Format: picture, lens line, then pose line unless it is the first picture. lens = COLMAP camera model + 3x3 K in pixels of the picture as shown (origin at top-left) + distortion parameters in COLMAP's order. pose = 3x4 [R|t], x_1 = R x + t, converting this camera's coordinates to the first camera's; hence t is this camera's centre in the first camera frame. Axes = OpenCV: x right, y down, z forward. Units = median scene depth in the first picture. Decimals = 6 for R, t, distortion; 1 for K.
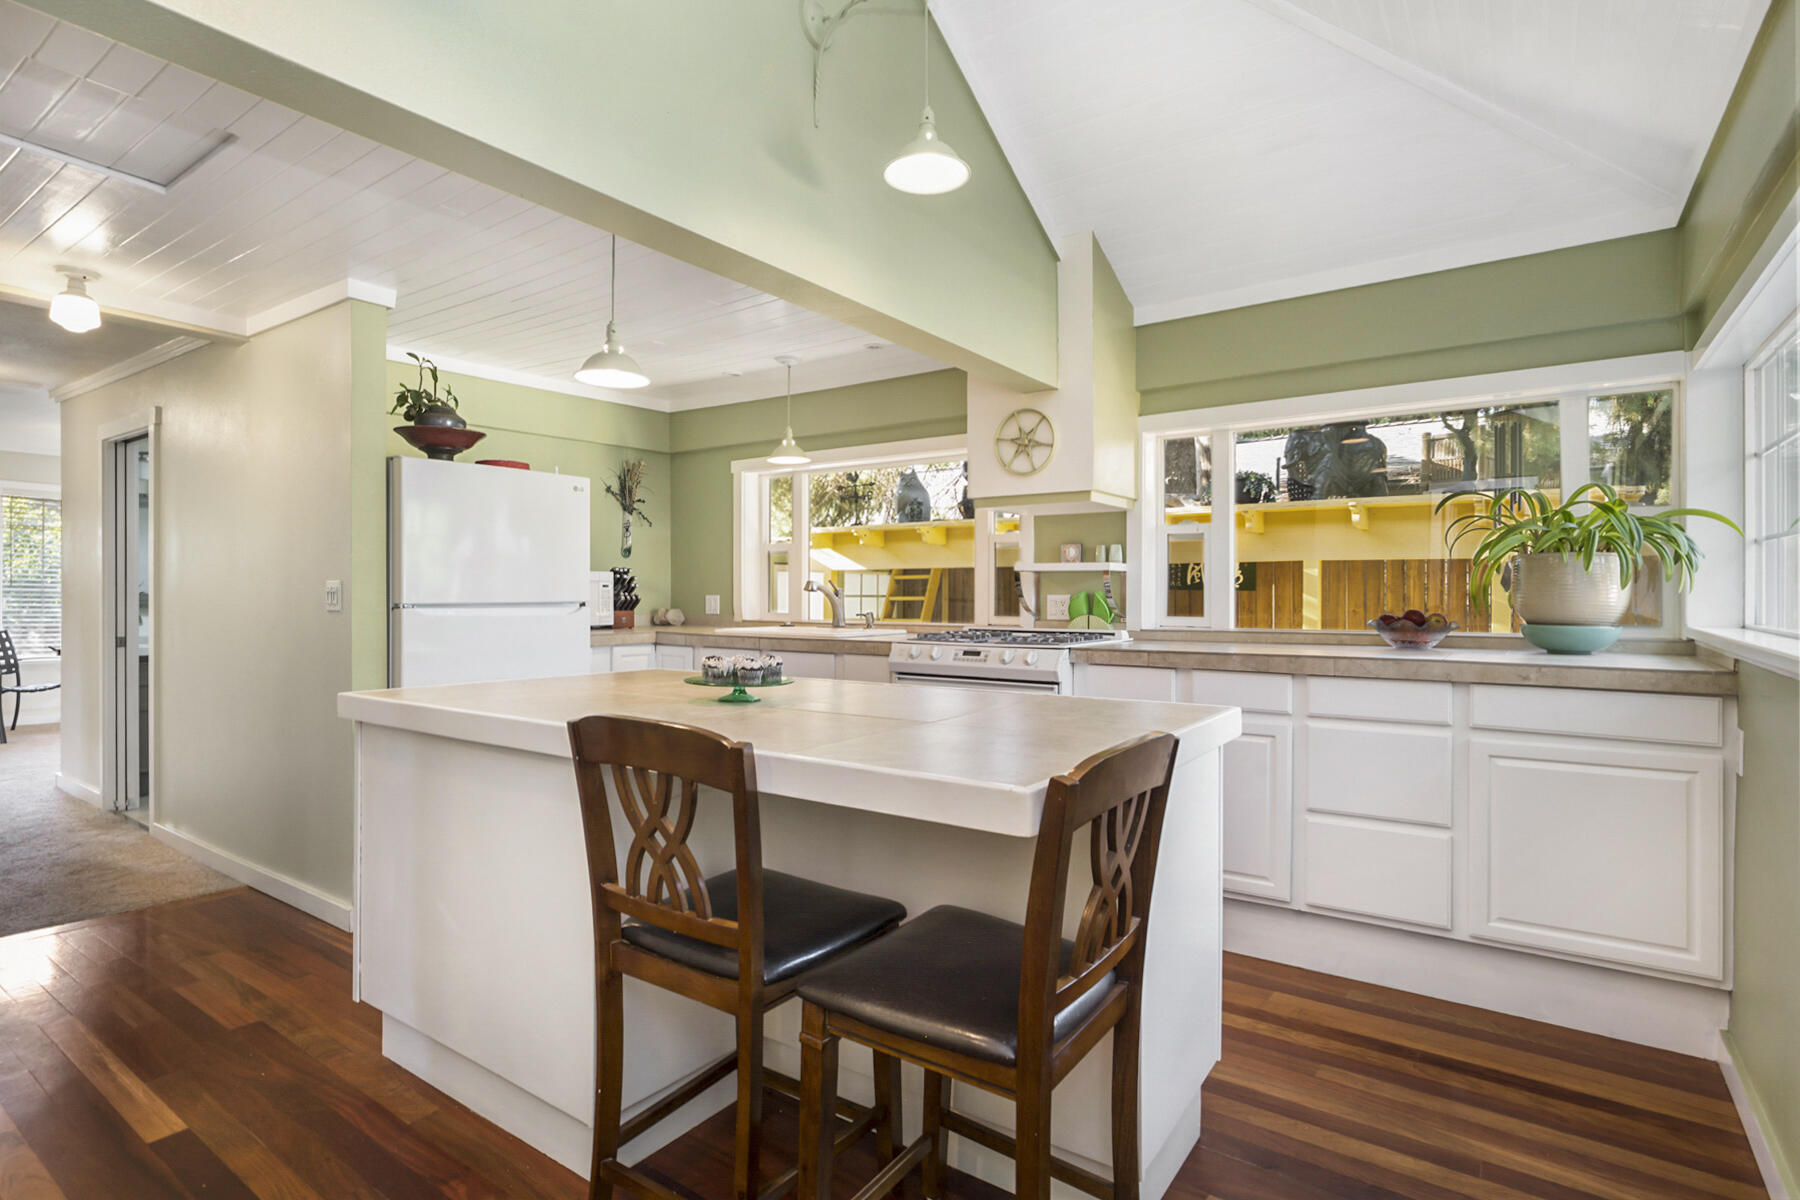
lens RADIAL K [[936.8, 0, 900.0], [0, 936.8, 600.0], [0, 0, 1]] dist [-0.014489, 0.000343]
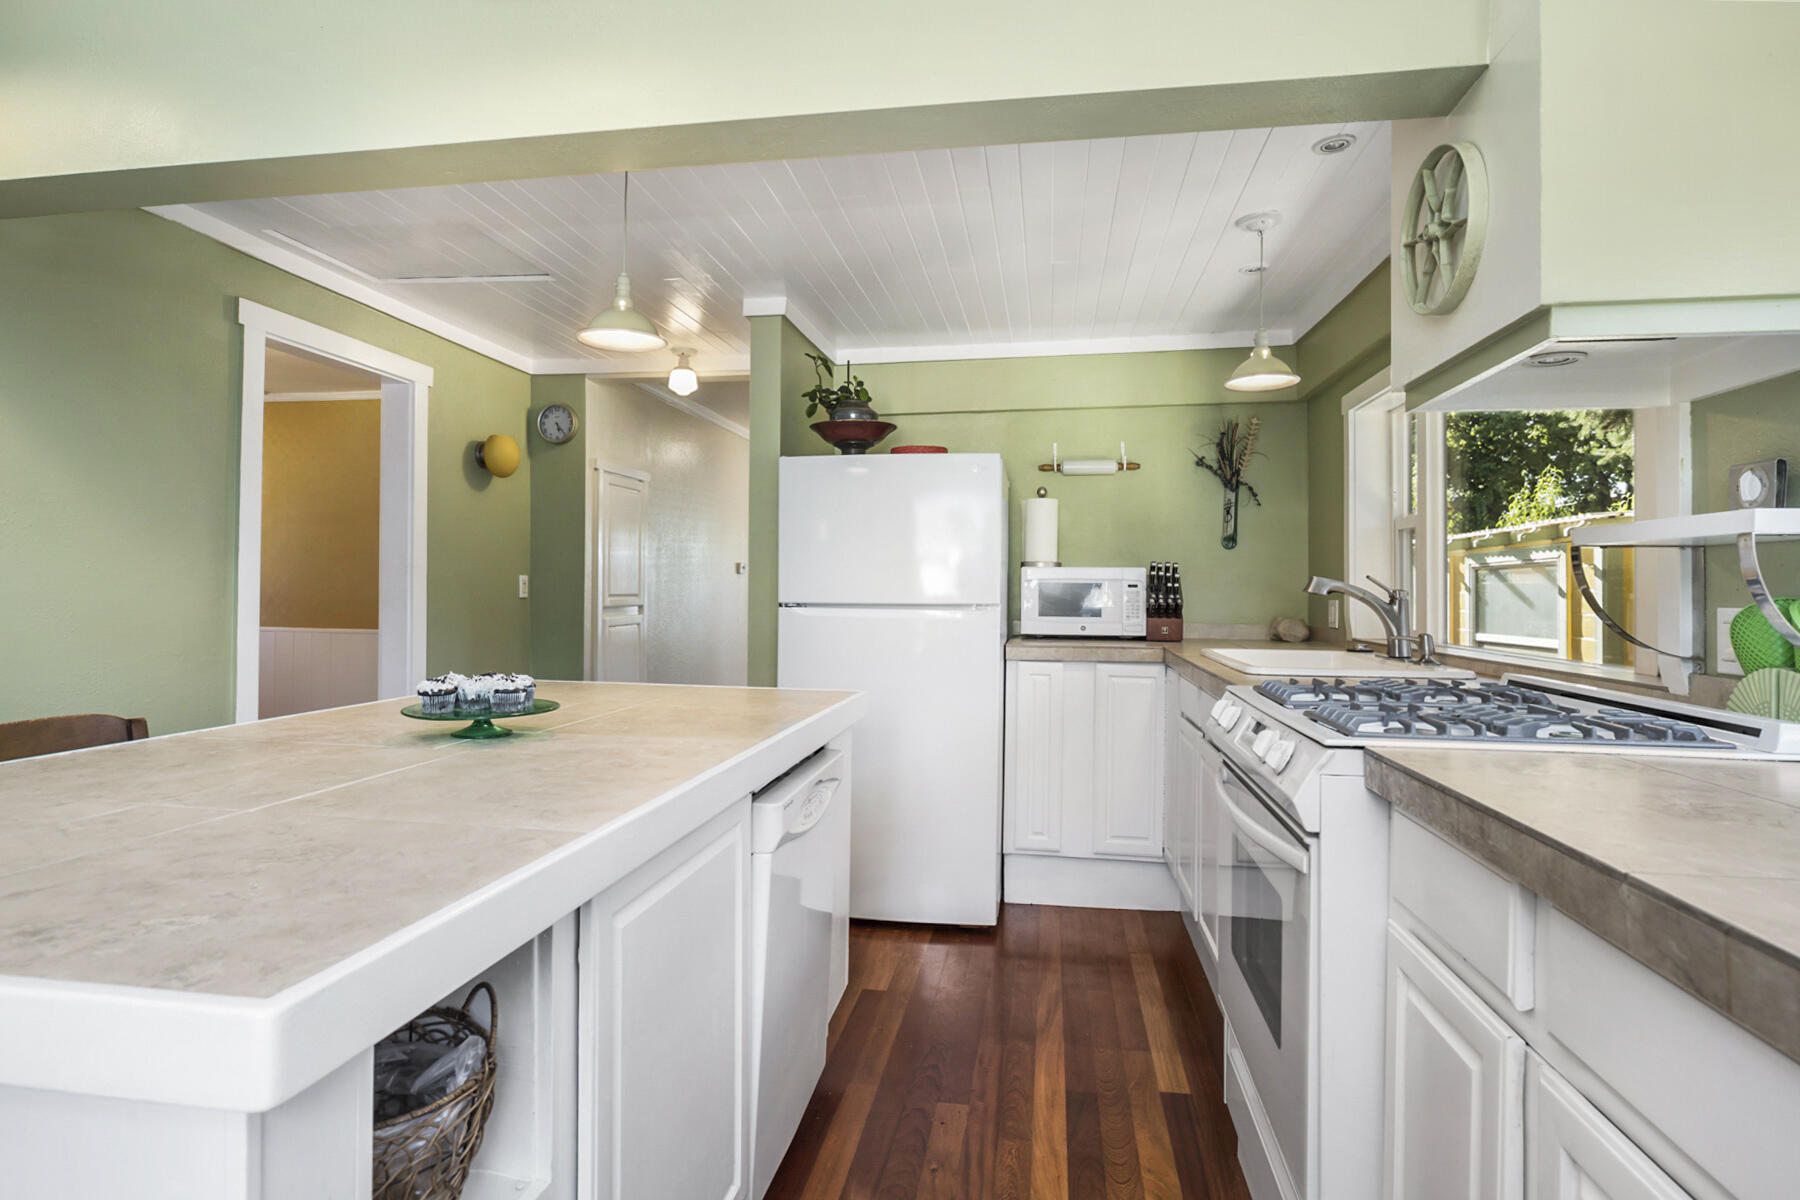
lens RADIAL K [[936.8, 0, 900.0], [0, 936.8, 600.0], [0, 0, 1]] dist [-0.014489, 0.000343]
pose [[0.415402, 0.009797, -0.909585, 0.363246], [-0.015437, 0.999874, 0.003720, -0.003504], [0.909507, 0.012496, 0.415501, 0.558341]]
